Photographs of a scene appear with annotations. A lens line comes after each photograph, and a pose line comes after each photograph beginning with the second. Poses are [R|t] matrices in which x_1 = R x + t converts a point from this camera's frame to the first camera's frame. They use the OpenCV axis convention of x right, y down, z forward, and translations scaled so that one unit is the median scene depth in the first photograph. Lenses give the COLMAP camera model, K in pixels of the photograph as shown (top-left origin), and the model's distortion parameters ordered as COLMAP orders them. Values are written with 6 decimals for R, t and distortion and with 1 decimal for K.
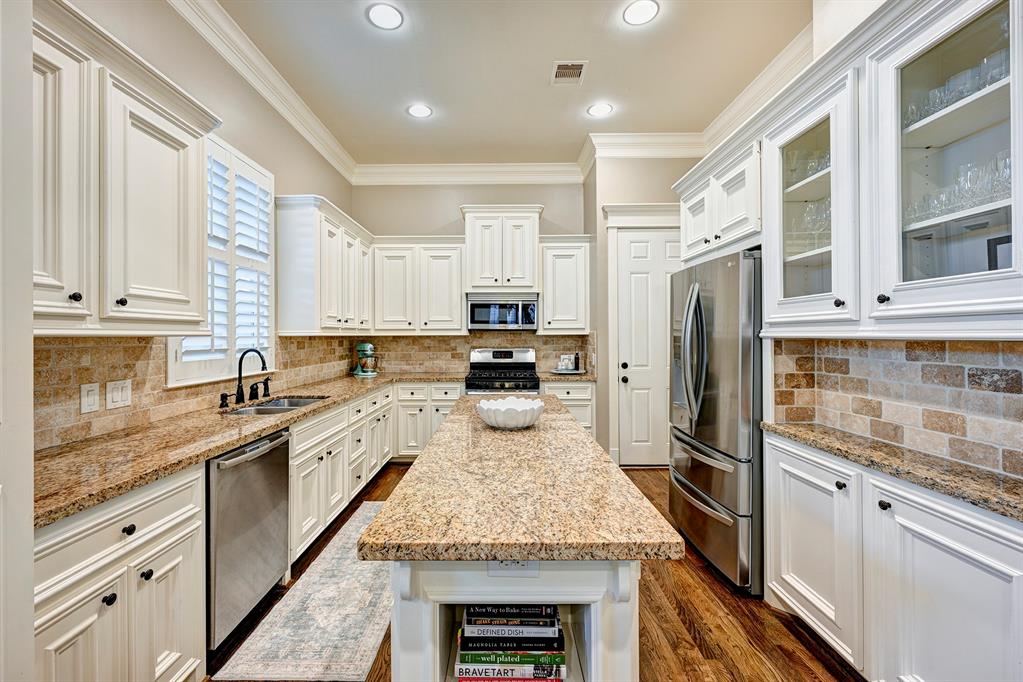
lens RADIAL K [[425.2, 0, 504.4], [0, 425.2, 334.5], [0, 0, 1]] dist [-0.001140, -0.000175]
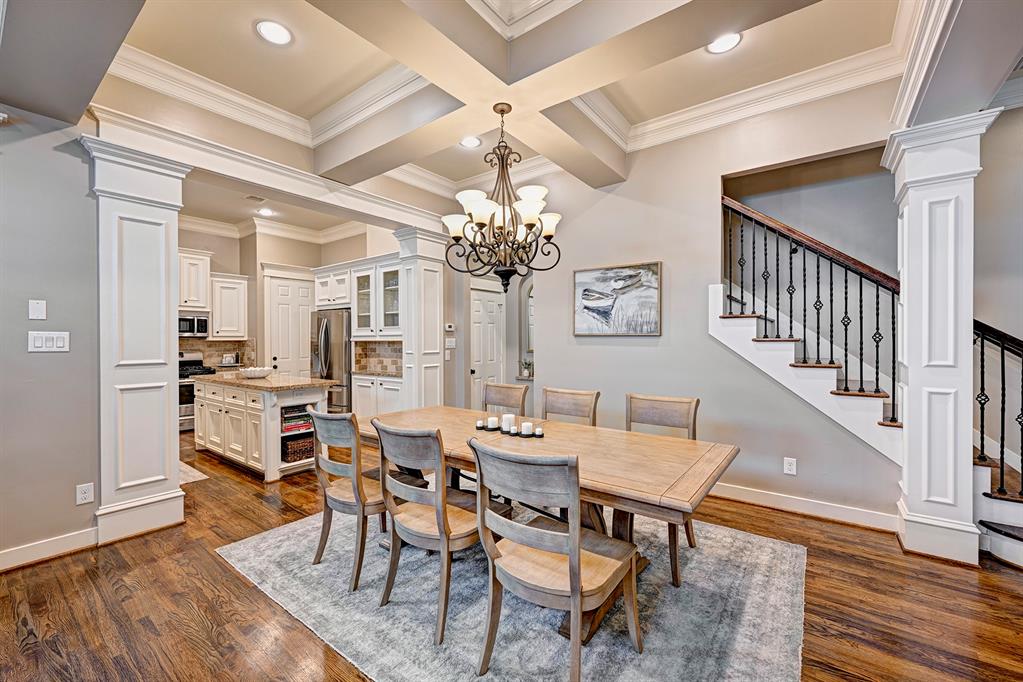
lens RADIAL K [[425.2, 0, 506.7], [0, 425.2, 340.5], [0, 0, 1]] dist [-0.001140, -0.000175]
pose [[0.611760, -0.002048, 0.791041, -0.992216], [0.001819, 0.999998, 0.001183, 0.002329], [-0.791042, 0.000715, 0.611762, -1.541220]]
